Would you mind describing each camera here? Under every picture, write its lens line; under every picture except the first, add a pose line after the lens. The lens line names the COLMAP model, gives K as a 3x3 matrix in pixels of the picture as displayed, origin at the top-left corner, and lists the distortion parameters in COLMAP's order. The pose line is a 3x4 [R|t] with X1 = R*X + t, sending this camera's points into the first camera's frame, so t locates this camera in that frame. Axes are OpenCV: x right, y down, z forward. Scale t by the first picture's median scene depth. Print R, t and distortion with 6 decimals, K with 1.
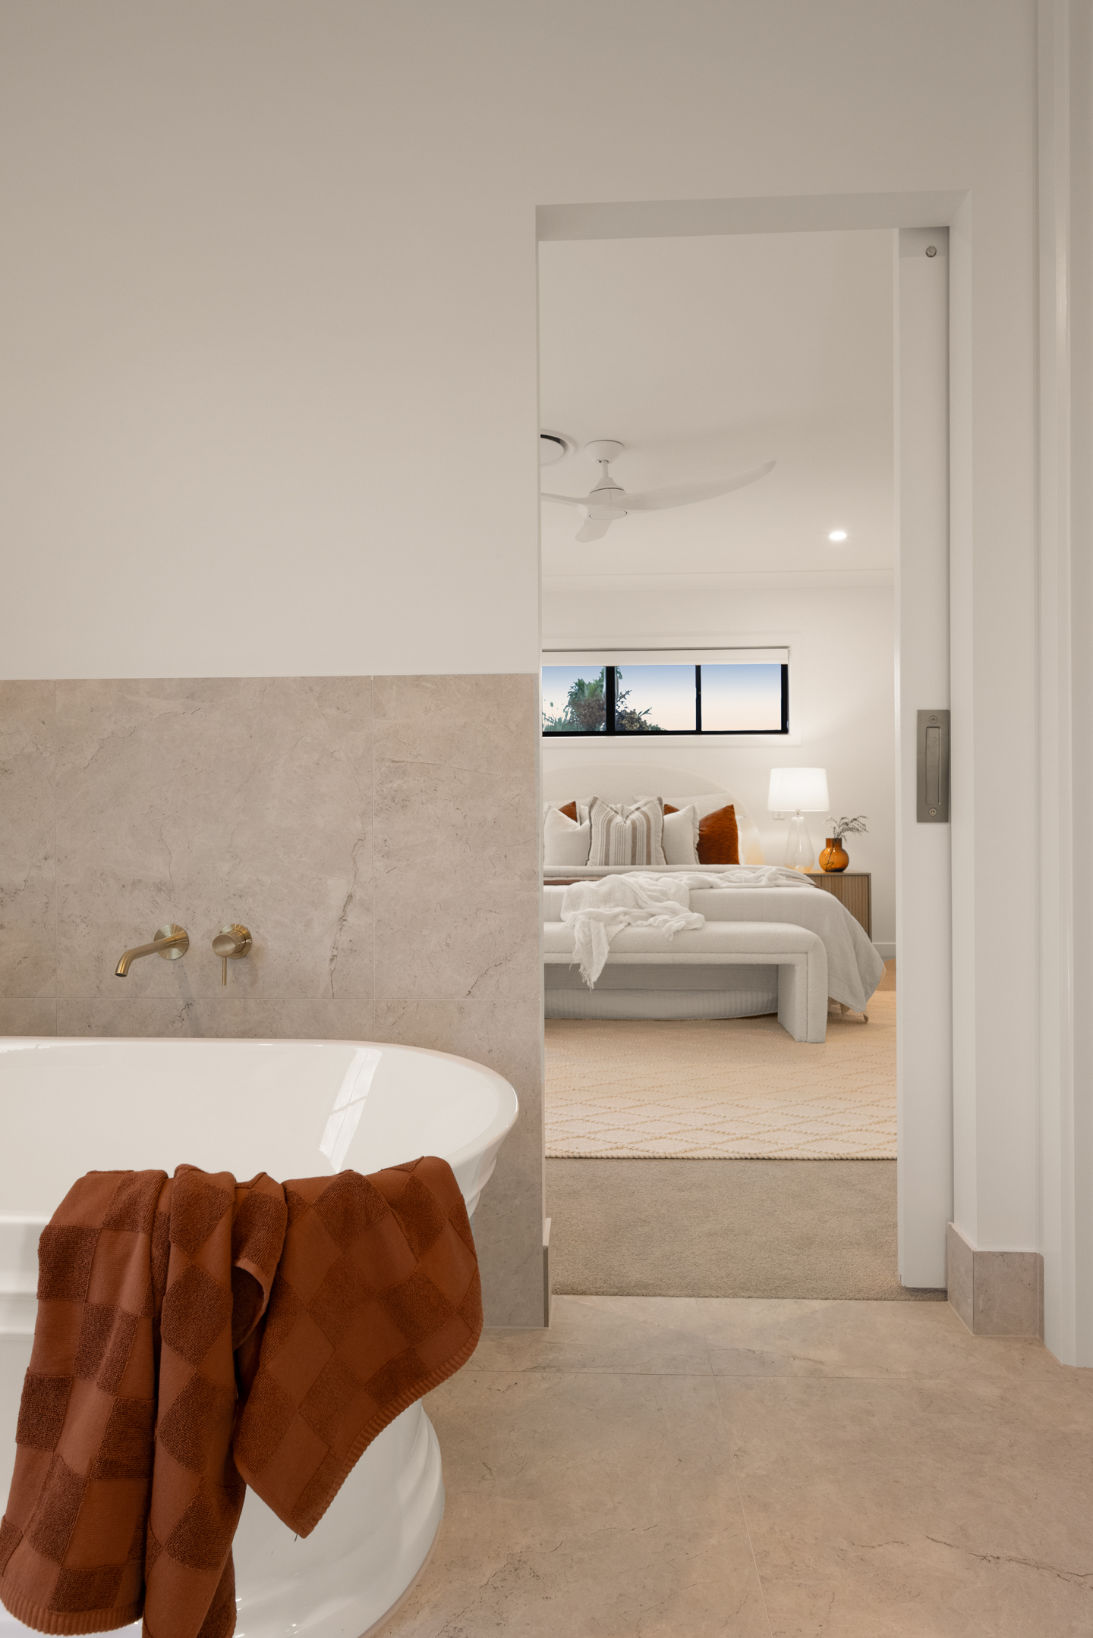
lens RADIAL K [[942.9, 0, 542.0], [0, 942.9, 825.3], [0, 0, 1]] dist [0.006009, -0.000090]
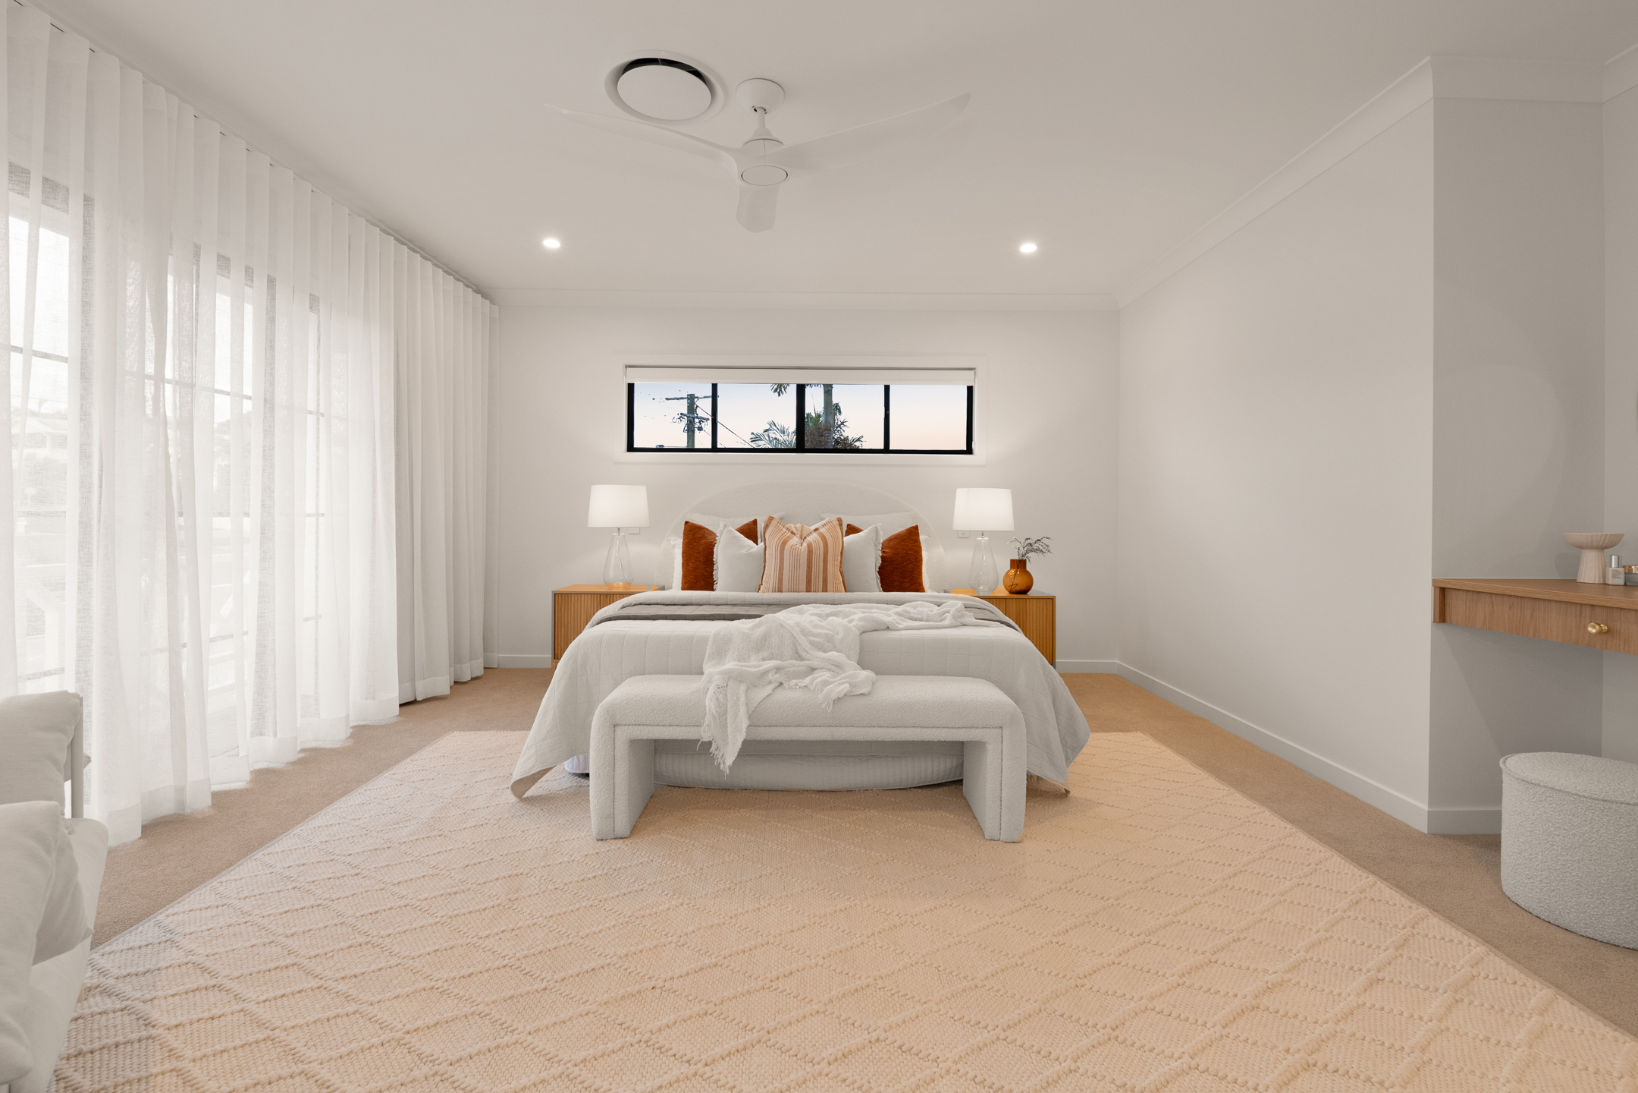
lens RADIAL K [[717.6, 0, 825.8], [0, 717.6, 535.8], [0, 0, 1]] dist [-0.007436, -0.001341]
pose [[0.998038, 0.009588, 0.061873, 0.068981], [-0.010416, 0.999860, 0.013076, -0.021561], [-0.061739, -0.013695, 0.997998, 0.297494]]
